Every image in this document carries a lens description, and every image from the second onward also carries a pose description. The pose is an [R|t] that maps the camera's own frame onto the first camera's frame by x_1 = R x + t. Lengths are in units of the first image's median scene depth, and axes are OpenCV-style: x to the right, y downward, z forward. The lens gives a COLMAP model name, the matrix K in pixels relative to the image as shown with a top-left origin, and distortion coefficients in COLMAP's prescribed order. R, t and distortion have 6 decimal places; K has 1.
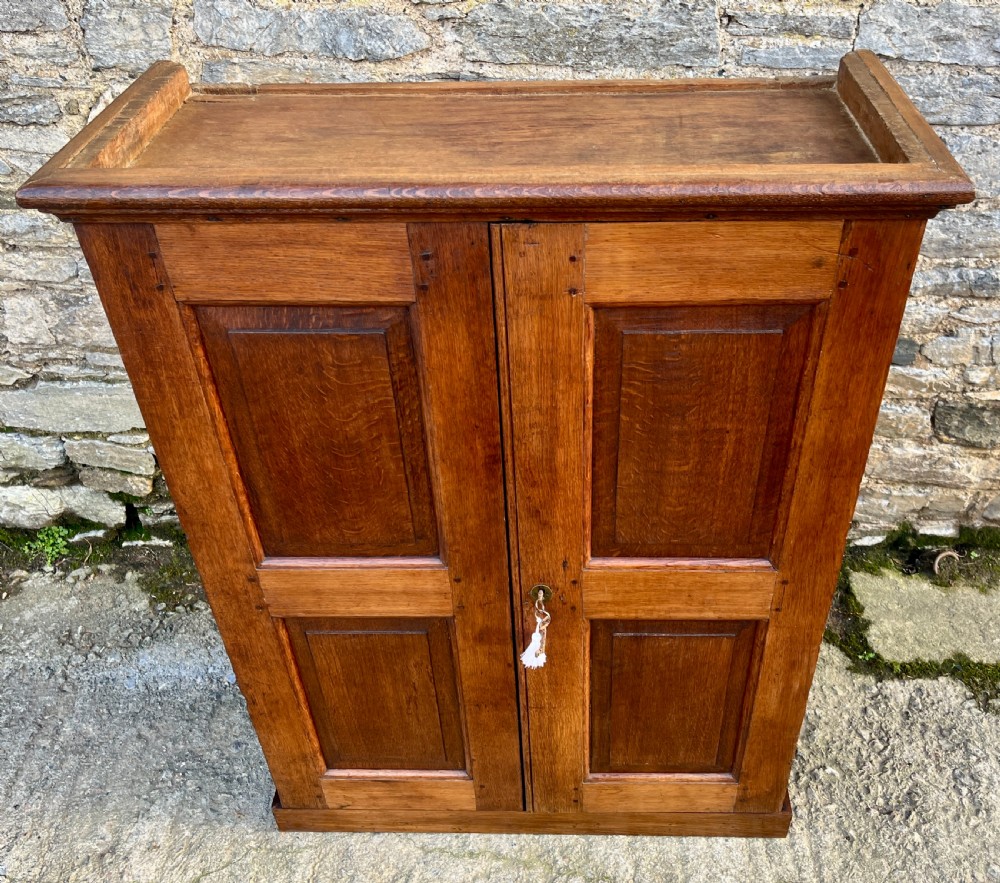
lens RADIAL K [[949.2, 0, 547.6], [0, 949.2, 437.5], [0, 0, 1]] dist [0.031527, -0.008127]
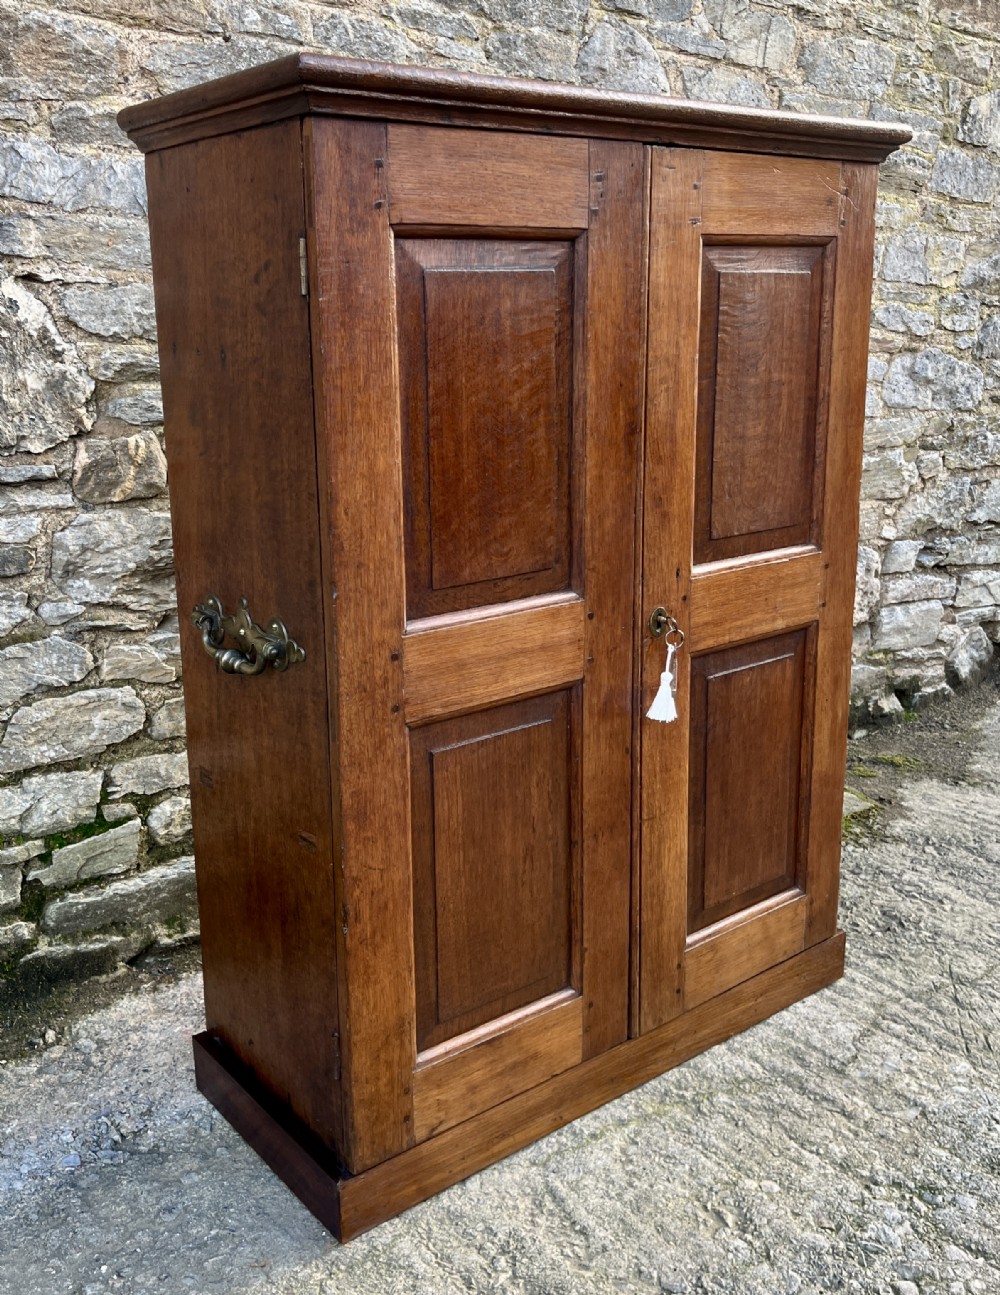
lens RADIAL K [[1270.7, 0, 474.3], [0, 1270.7, 597.2], [0, 0, 1]] dist [0.020775, 0.019635]
pose [[0.776527, -0.136931, 0.615025, -0.716393], [0.395130, 0.866145, -0.306048, 0.361383], [-0.490793, 0.480670, 0.726690, 0.164262]]
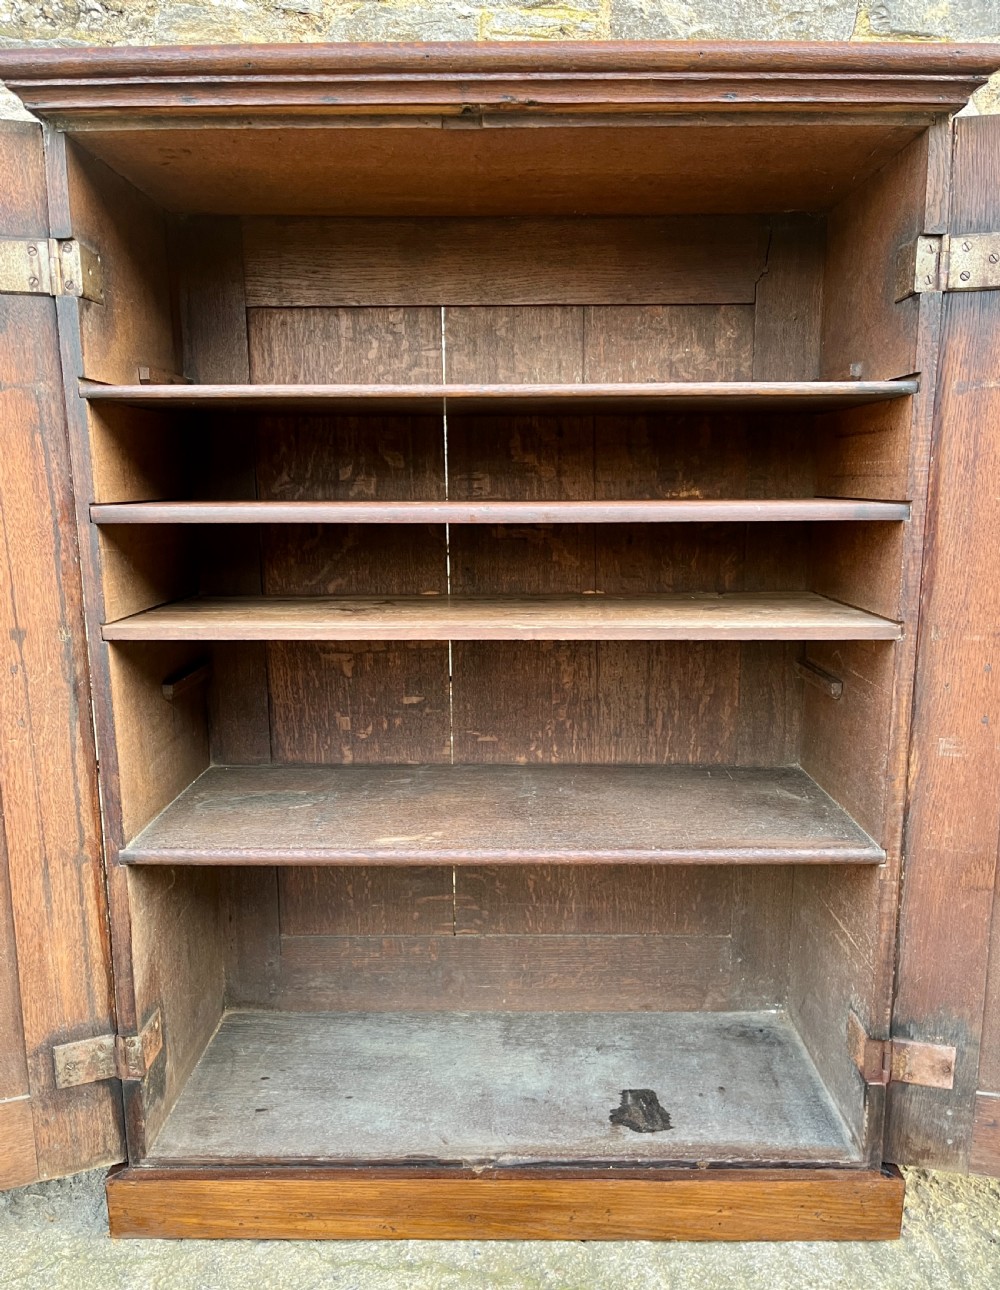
lens RADIAL K [[1012.9, 0, 501.6], [0, 1012.9, 680.2], [0, 0, 1]] dist [0.074463, -0.112224]
pose [[0.999851, 0.010735, 0.013539, -0.034099], [-0.003219, 0.885597, -0.464444, 0.429077], [-0.016976, 0.464331, 0.885499, 0.231023]]
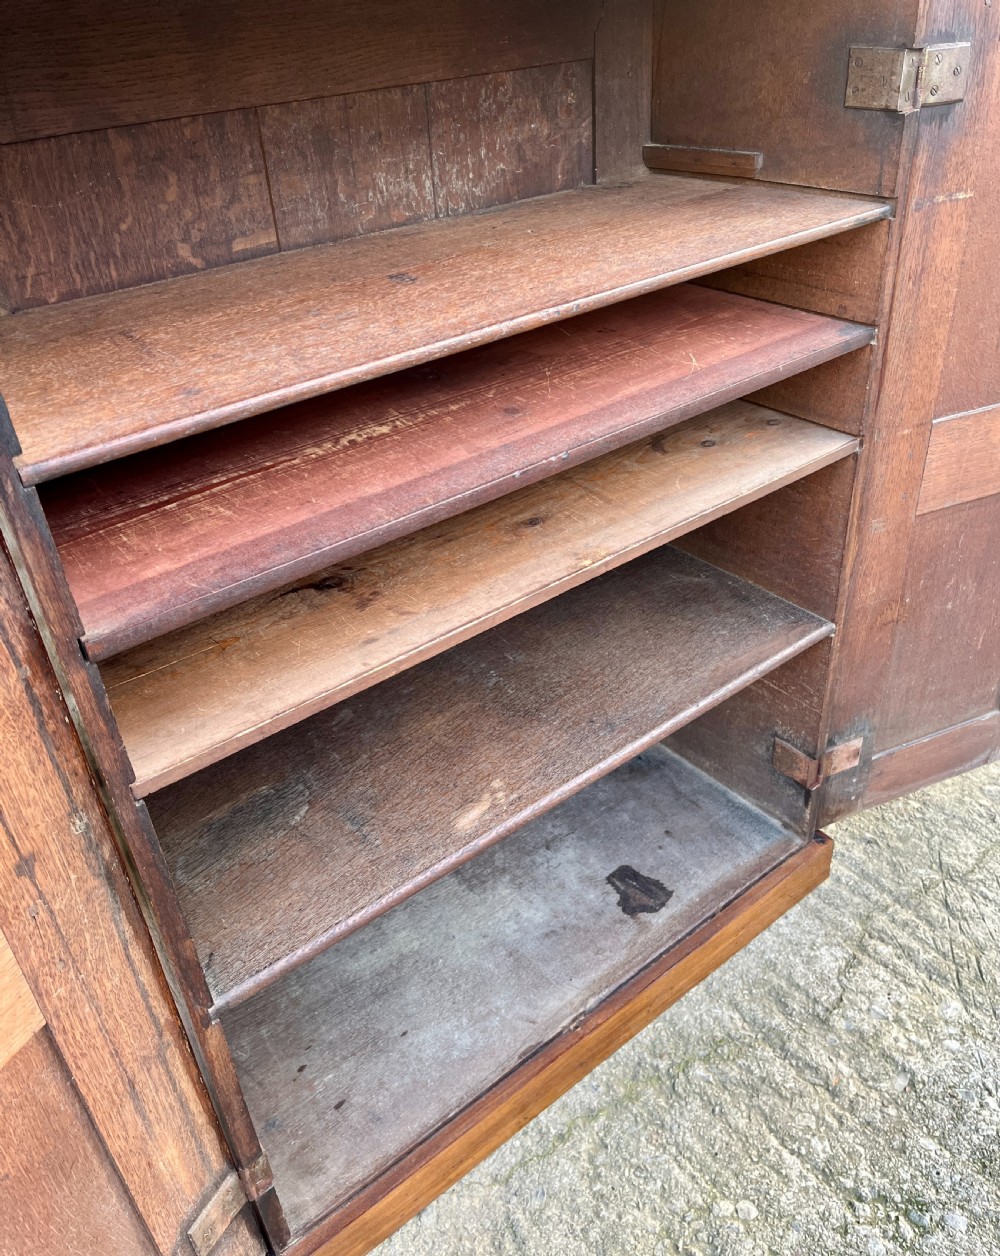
lens RADIAL K [[1002.1, 0, 509.1], [0, 1002.1, 606.6], [0, 0, 1]] dist [0.070705, -0.103092]
pose [[0.767868, -0.368747, 0.523835, -0.360605], [0.435256, 0.900296, -0.004272, 0.092738], [-0.470032, 0.231283, 0.851809, 0.341840]]
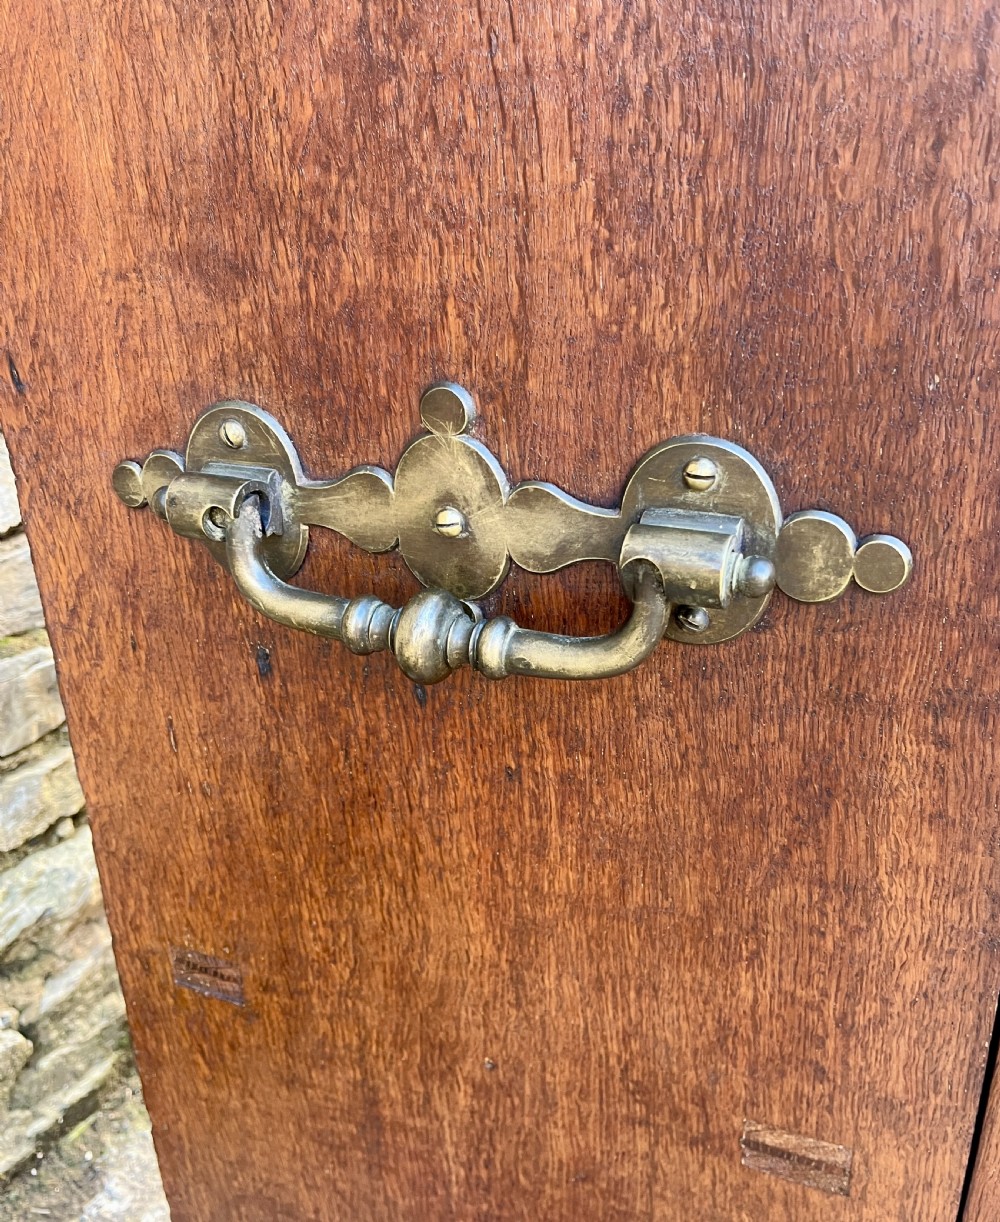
lens RADIAL K [[1112.8, 0, 500.0], [0, 1112.8, 611.0], [0, 0, 1]] dist [-0.002127, -0.000728]
pose [[0.390272, -0.345981, 0.853220, -0.476212], [0.597857, 0.799984, 0.050928, 0.053157], [-0.700182, 0.490228, 0.519058, 0.798964]]
